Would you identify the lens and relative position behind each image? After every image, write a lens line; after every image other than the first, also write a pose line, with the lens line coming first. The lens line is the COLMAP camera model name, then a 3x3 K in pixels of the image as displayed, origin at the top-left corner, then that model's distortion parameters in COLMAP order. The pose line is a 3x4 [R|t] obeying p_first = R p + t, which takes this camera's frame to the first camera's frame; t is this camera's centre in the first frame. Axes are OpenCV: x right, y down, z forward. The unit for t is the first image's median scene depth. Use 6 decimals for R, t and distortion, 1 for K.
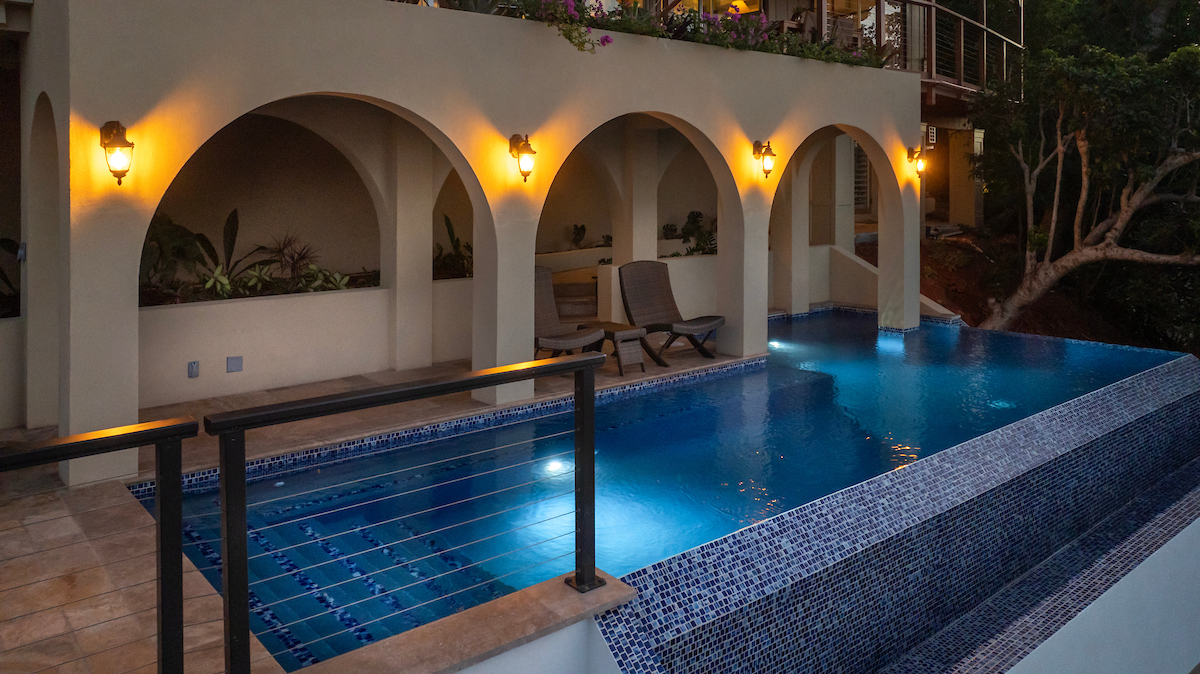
lens RADIAL K [[857.5, 0, 599.4], [0, 857.5, 189.4], [0, 0, 1]] dist [-0.003721, 0.001653]
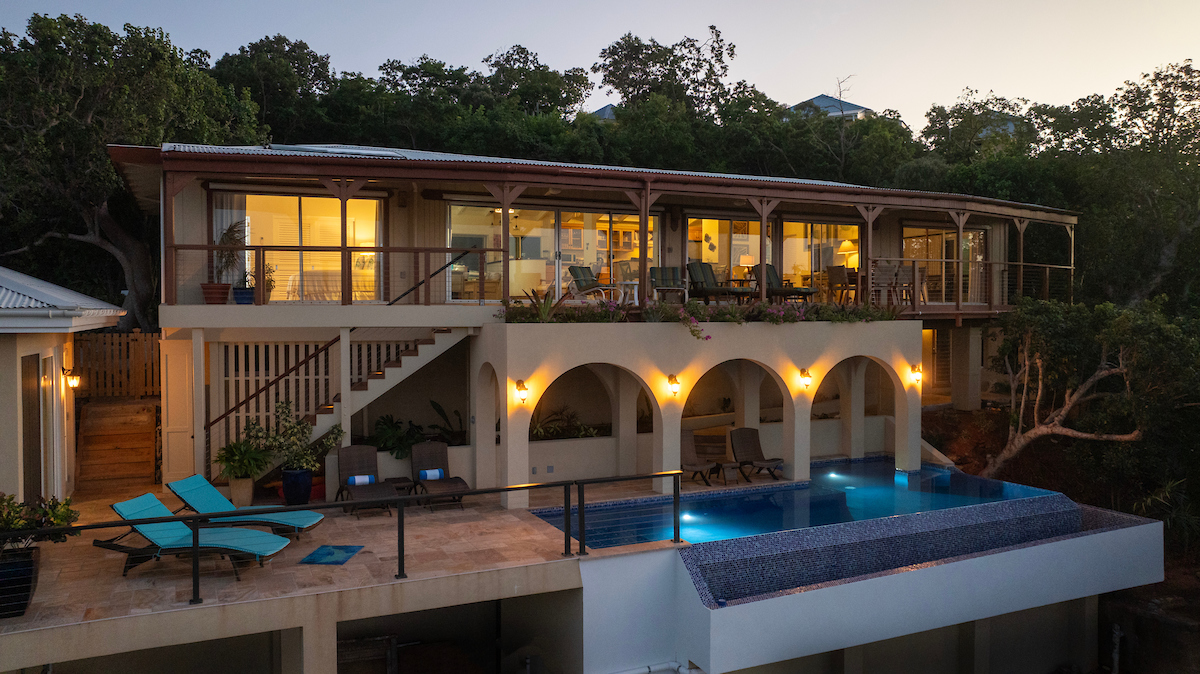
lens RADIAL K [[807.9, 0, 600.0], [0, 807.9, 337.0], [0, 0, 1]] dist [-0.004145, 0.001844]
pose [[0.967471, 0.011114, -0.252737, 0.163998], [-0.006876, 0.999821, 0.017644, -0.127333], [0.252888, -0.015333, 0.967374, -0.707341]]
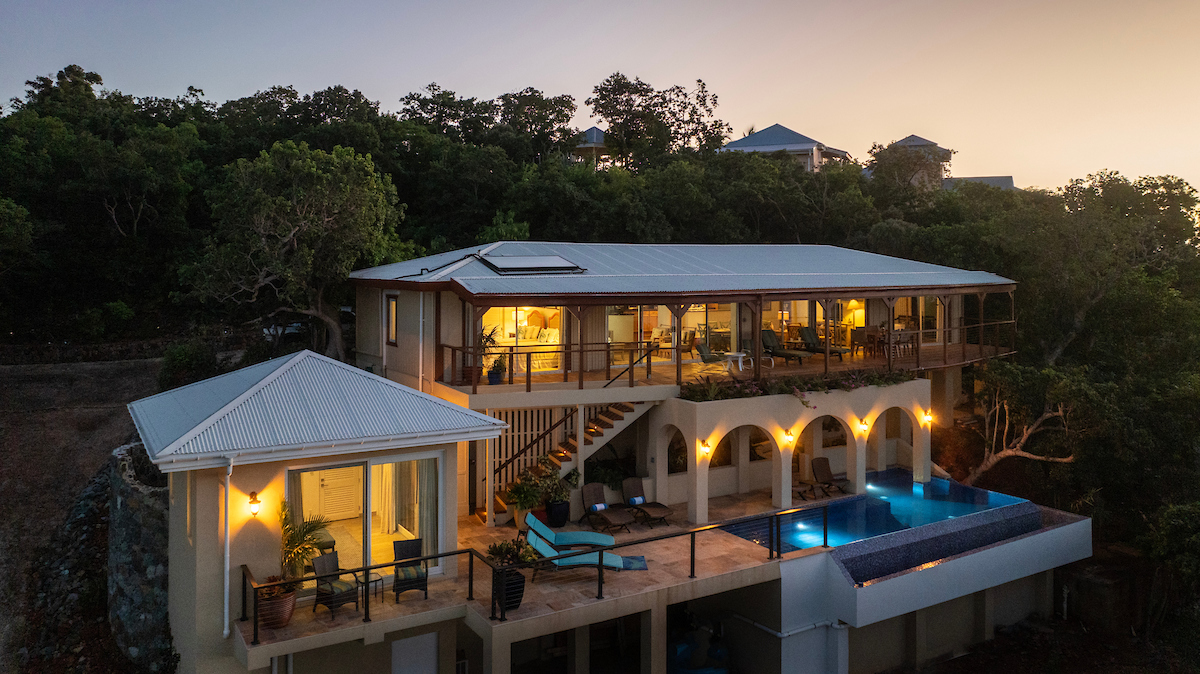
lens RADIAL K [[793.6, 0, 584.8], [0, 793.6, 273.8], [0, 0, 1]] dist [-0.000224, -0.001011]
pose [[0.986295, 0.005099, -0.164914, -0.242982], [-0.006996, 0.999916, -0.010924, -0.416030], [0.164845, 0.011928, 0.986247, -1.465501]]
